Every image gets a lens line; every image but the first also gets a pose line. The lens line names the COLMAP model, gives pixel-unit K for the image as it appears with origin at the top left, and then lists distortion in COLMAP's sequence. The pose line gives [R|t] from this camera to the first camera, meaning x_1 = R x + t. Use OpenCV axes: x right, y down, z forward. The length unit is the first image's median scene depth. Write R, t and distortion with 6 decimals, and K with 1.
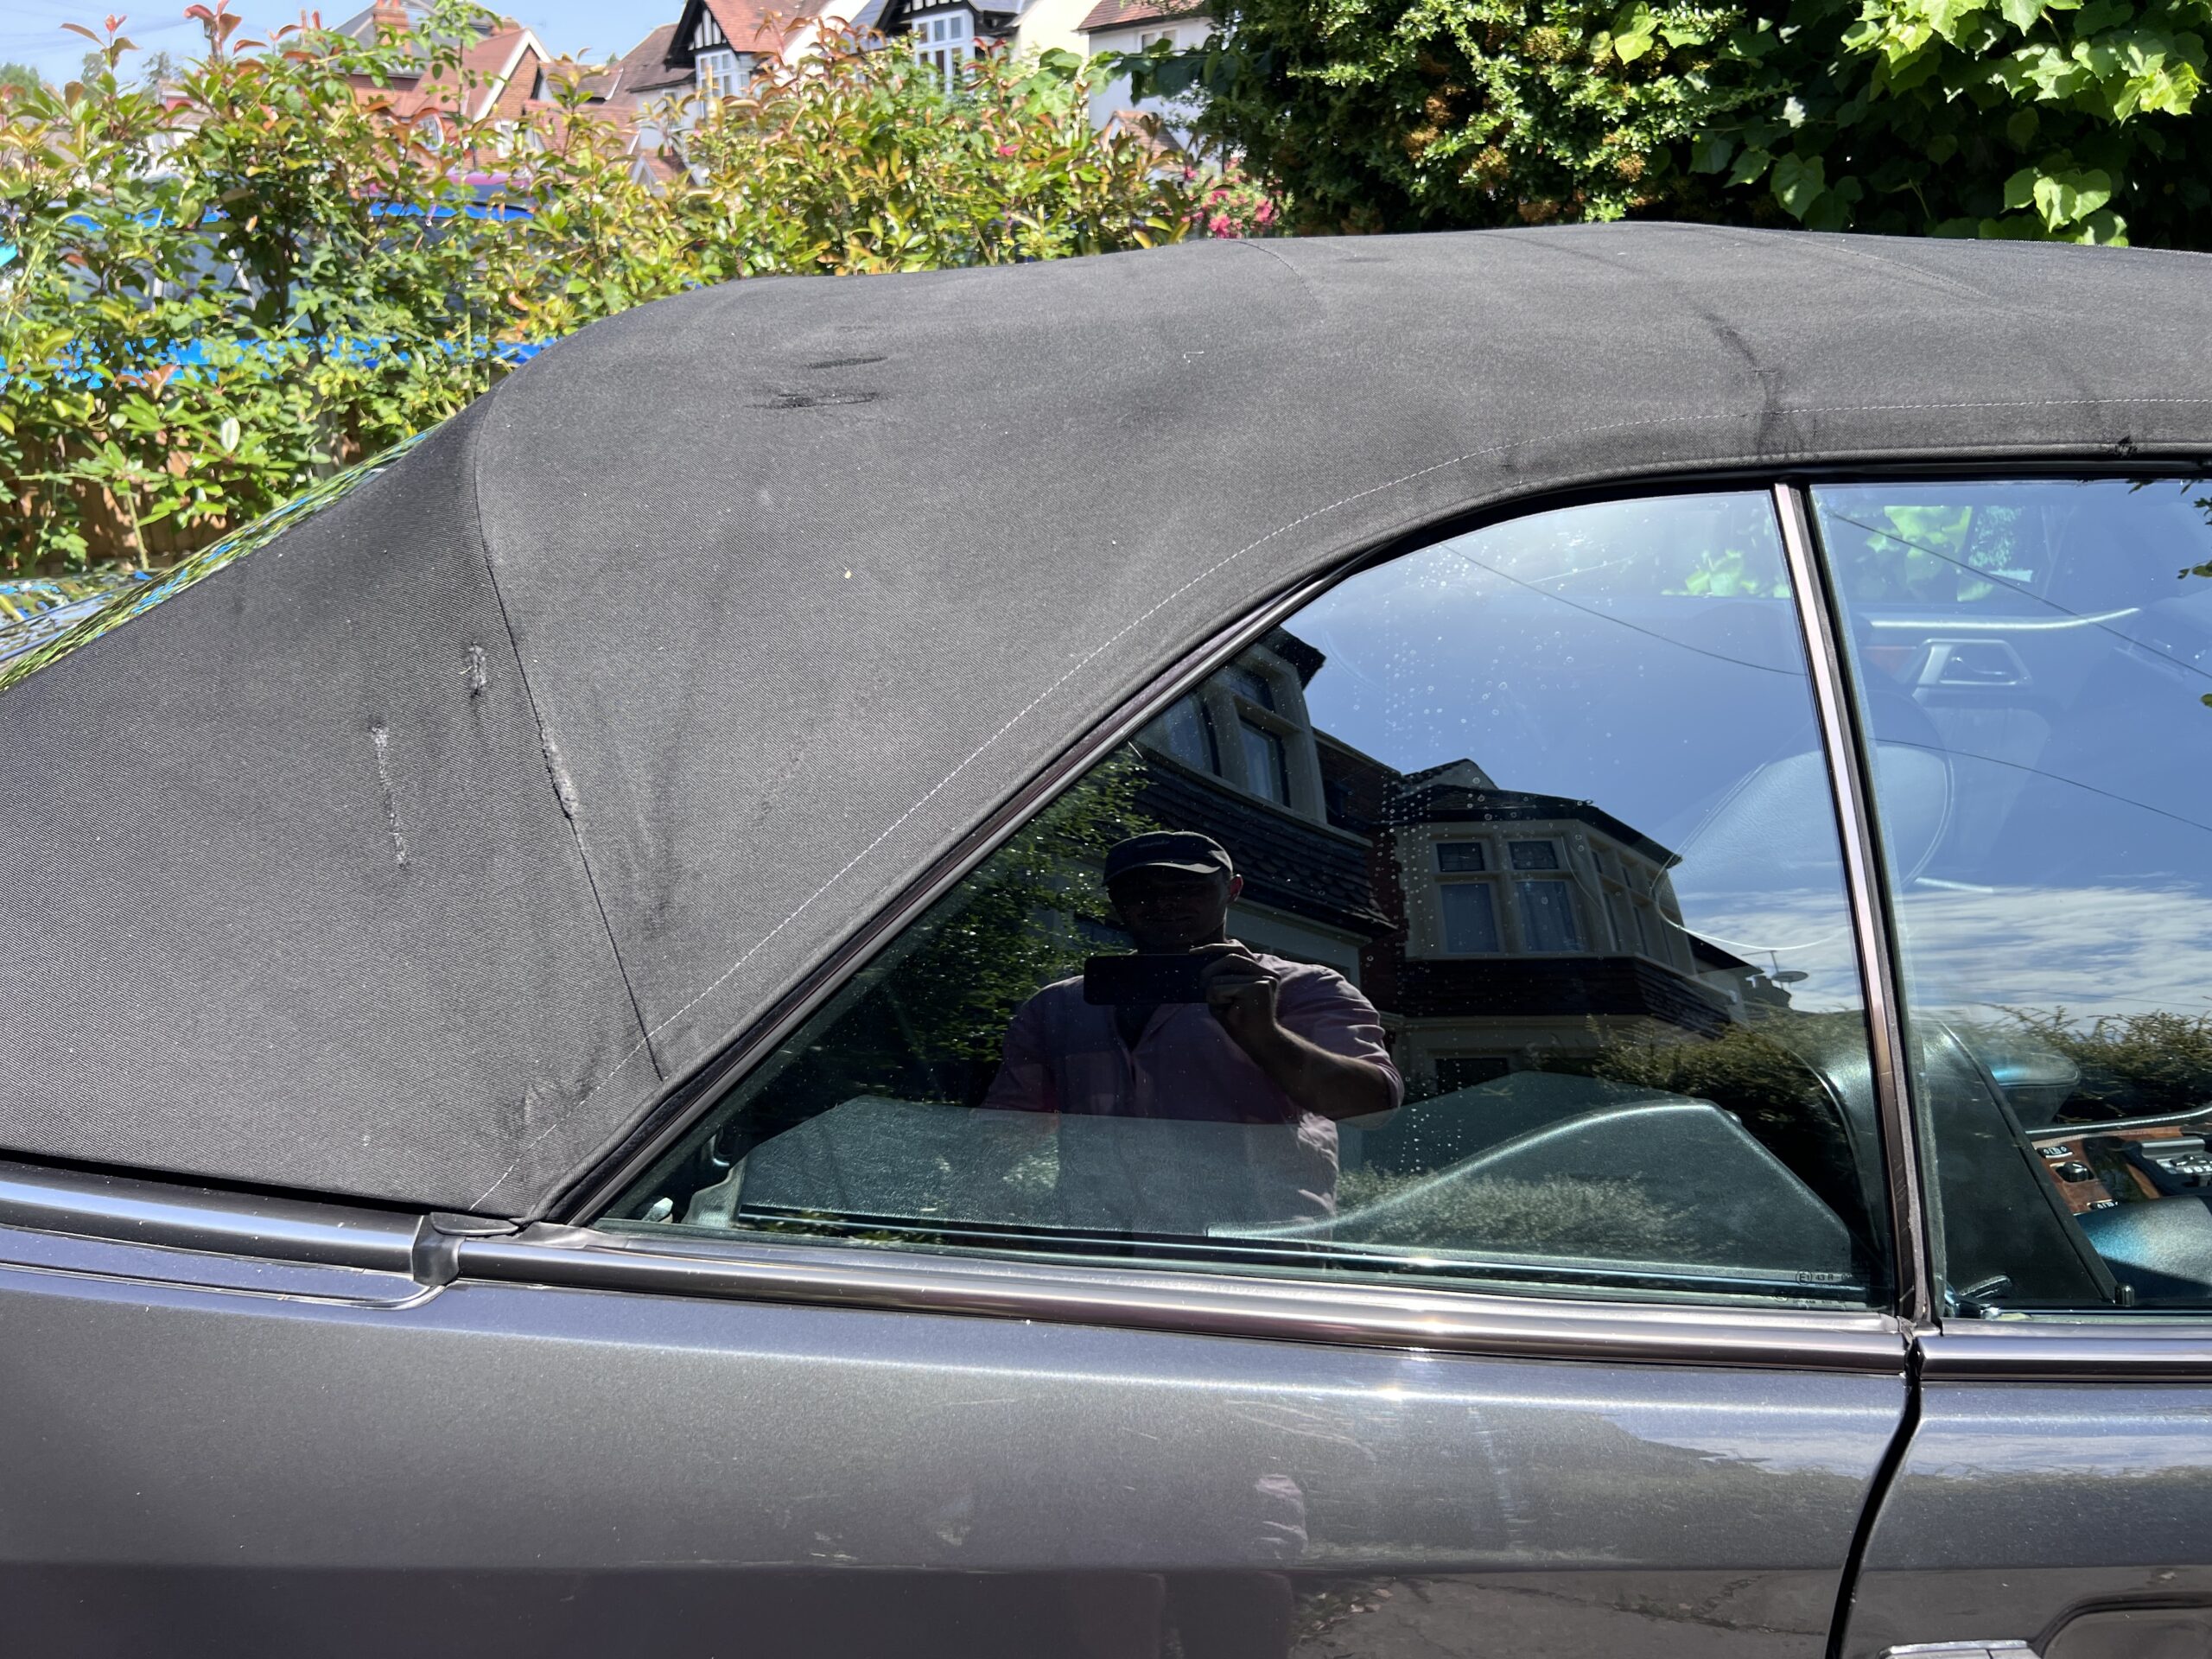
lens RADIAL K [[1694.2, 0, 1096.4], [0, 1694.2, 842.3], [0, 0, 1]] dist [0.042486, -0.053817]
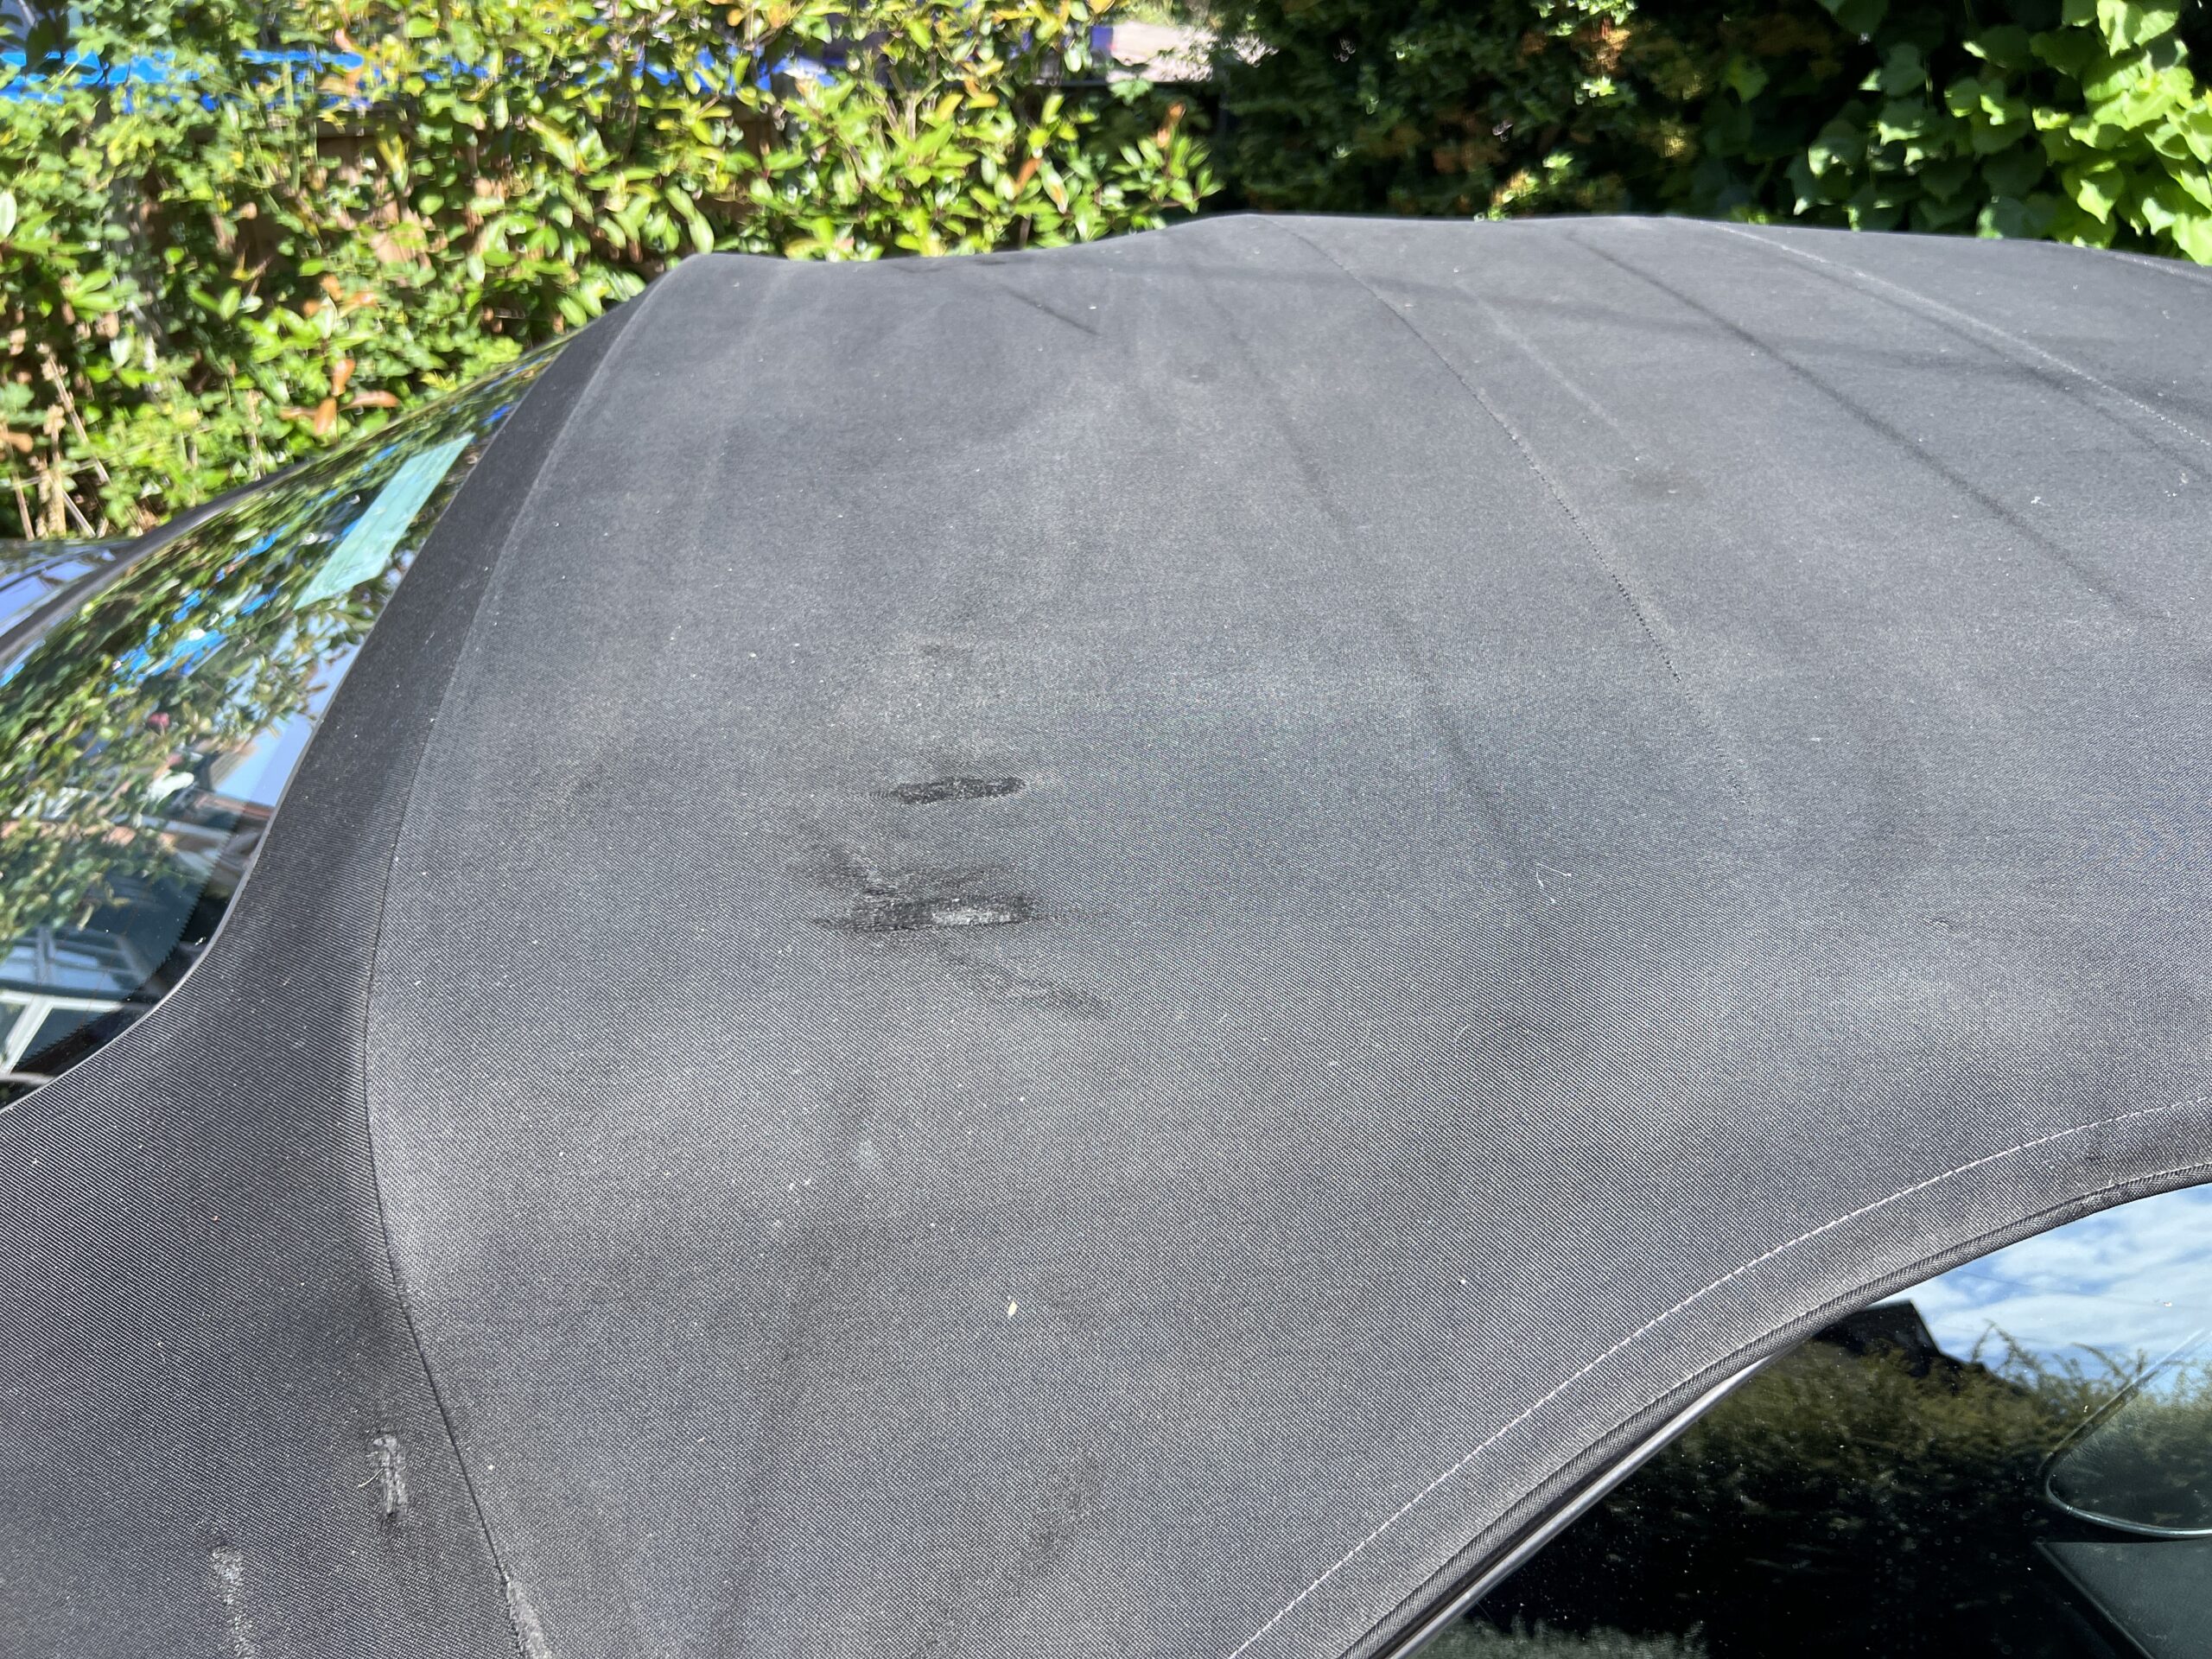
lens RADIAL K [[1694.2, 0, 1094.8], [0, 1694.2, 845.7], [0, 0, 1]] dist [0.042486, -0.053817]
pose [[0.997094, 0.012753, 0.075105, -0.033576], [-0.025314, 0.985333, 0.168757, -0.086129], [-0.071851, -0.170168, 0.982792, 0.087920]]
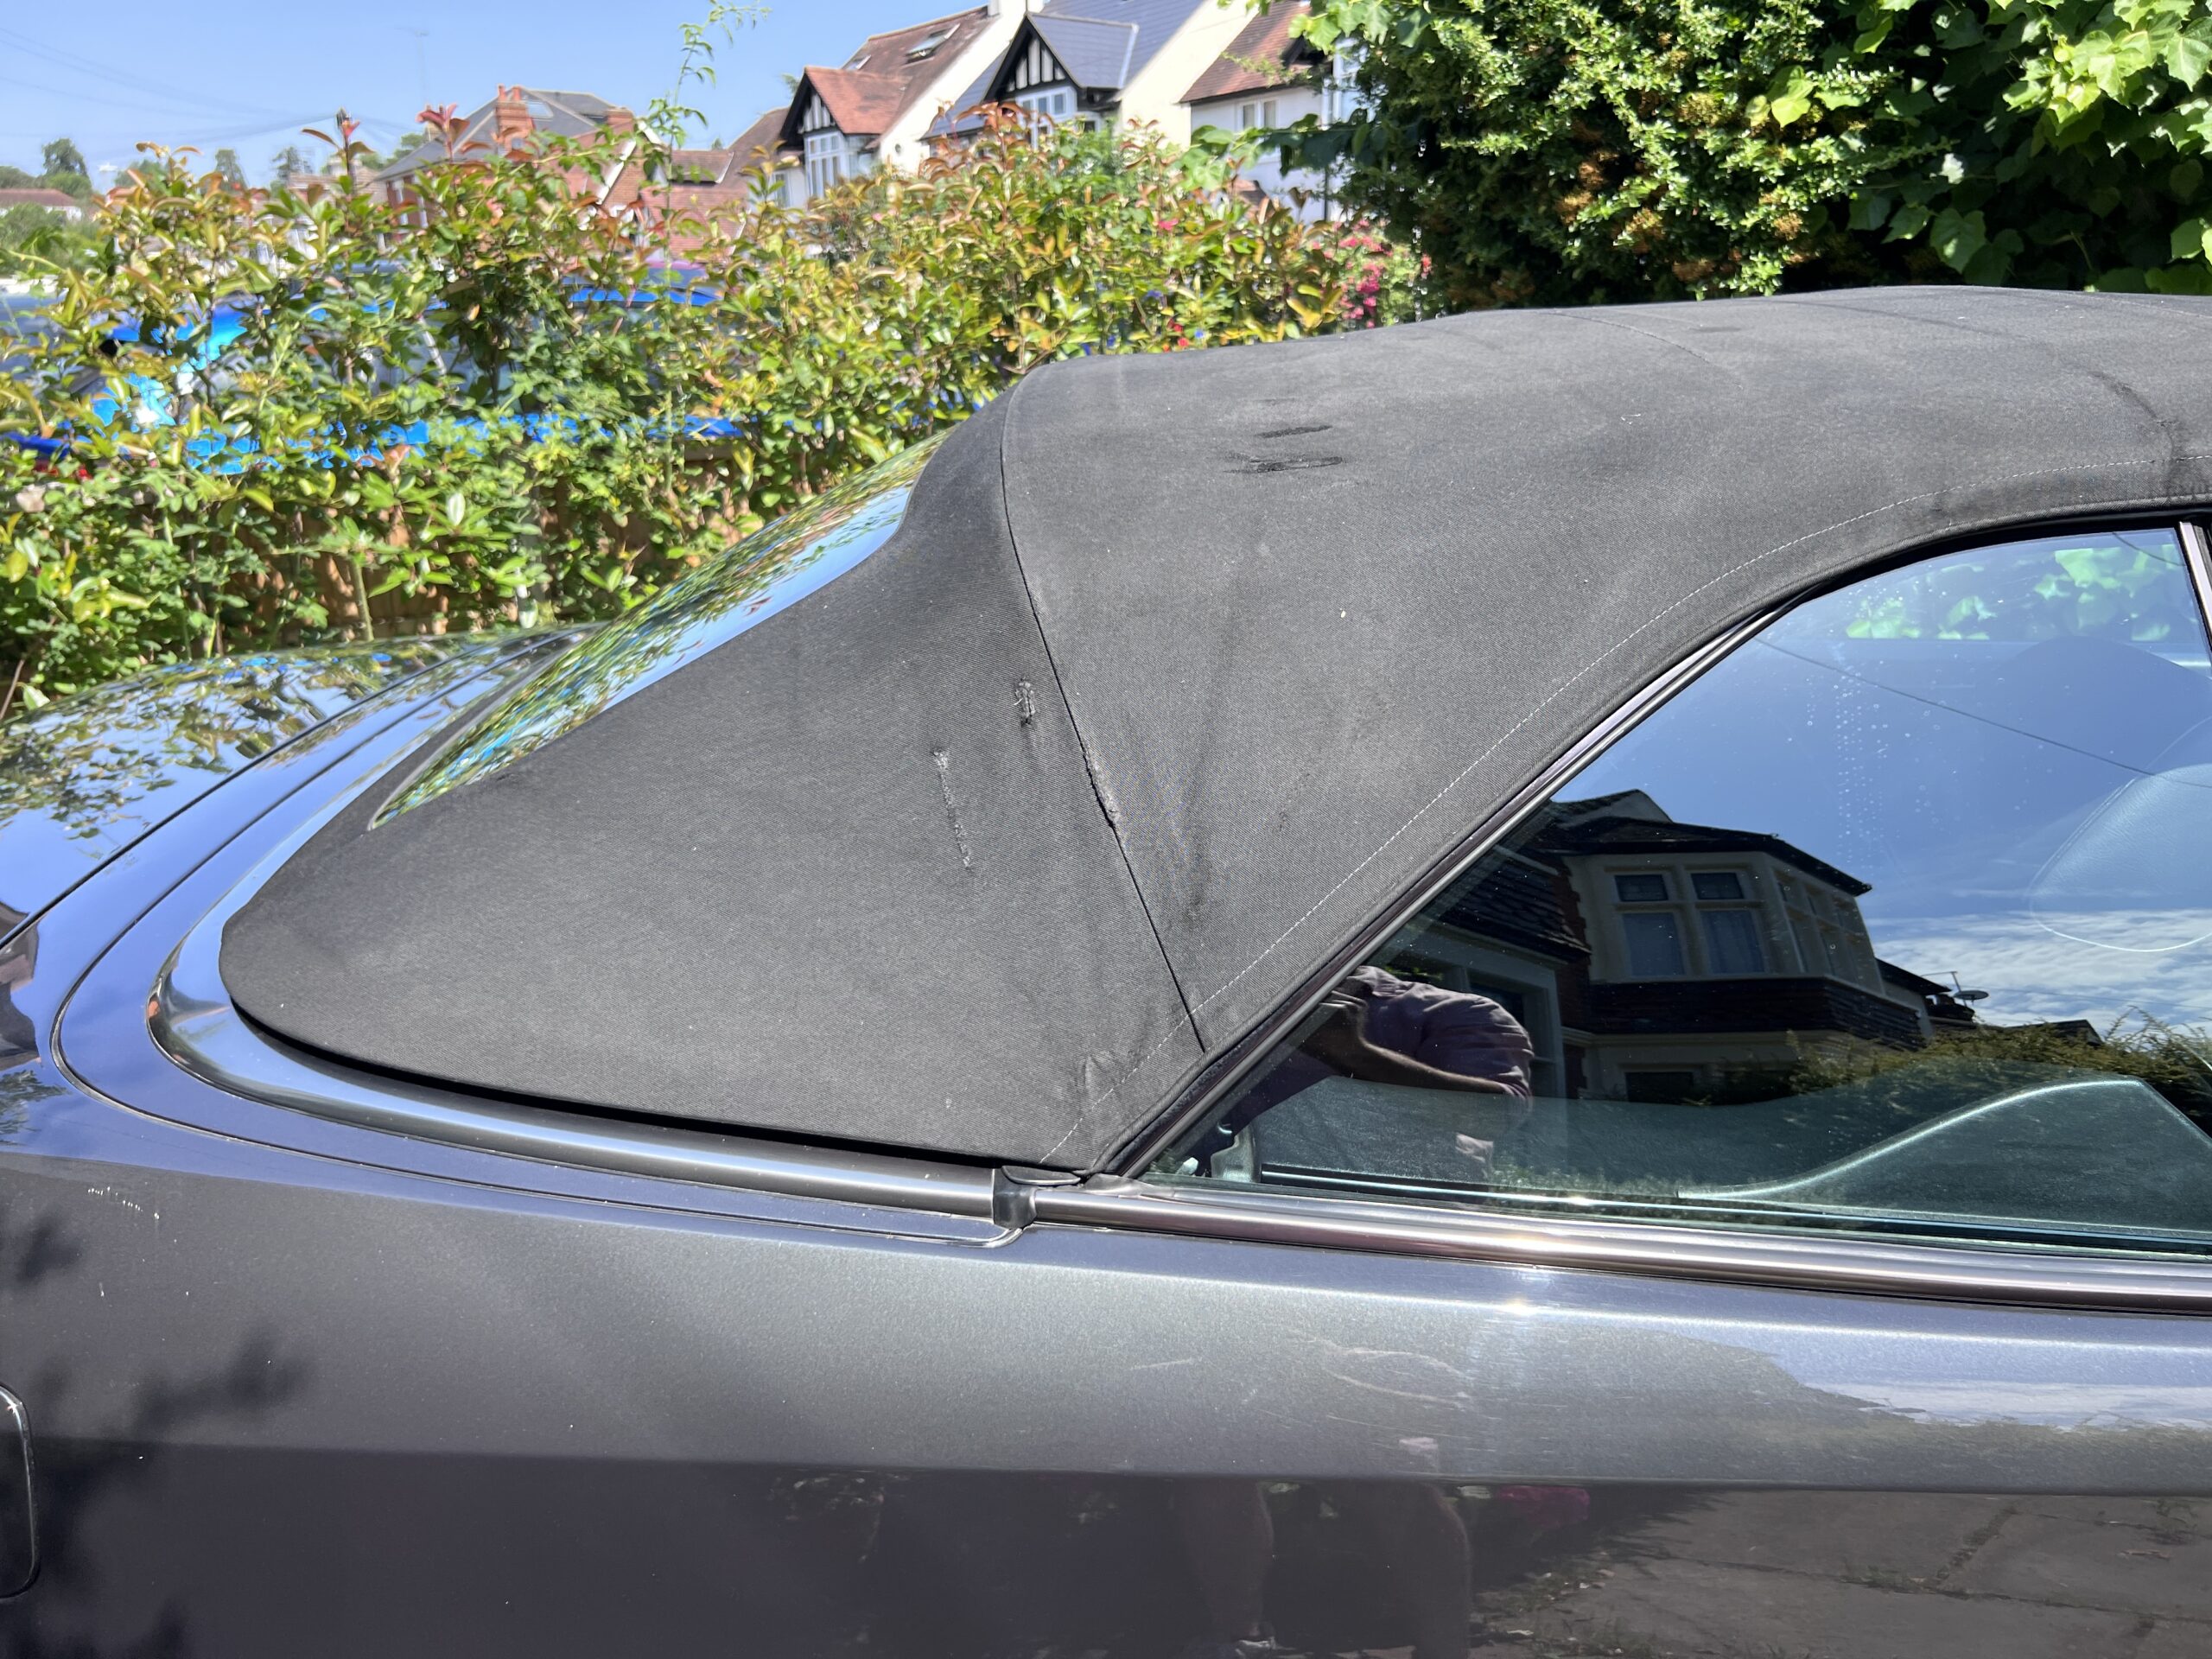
lens RADIAL K [[1694.2, 0, 1094.5], [0, 1694.2, 840.0], [0, 0, 1]] dist [0.042486, -0.053817]
pose [[0.998504, -0.005709, -0.054382, -0.051664], [0.003754, 0.999345, -0.035981, 0.007247], [0.054552, 0.035723, 0.997872, -0.030595]]
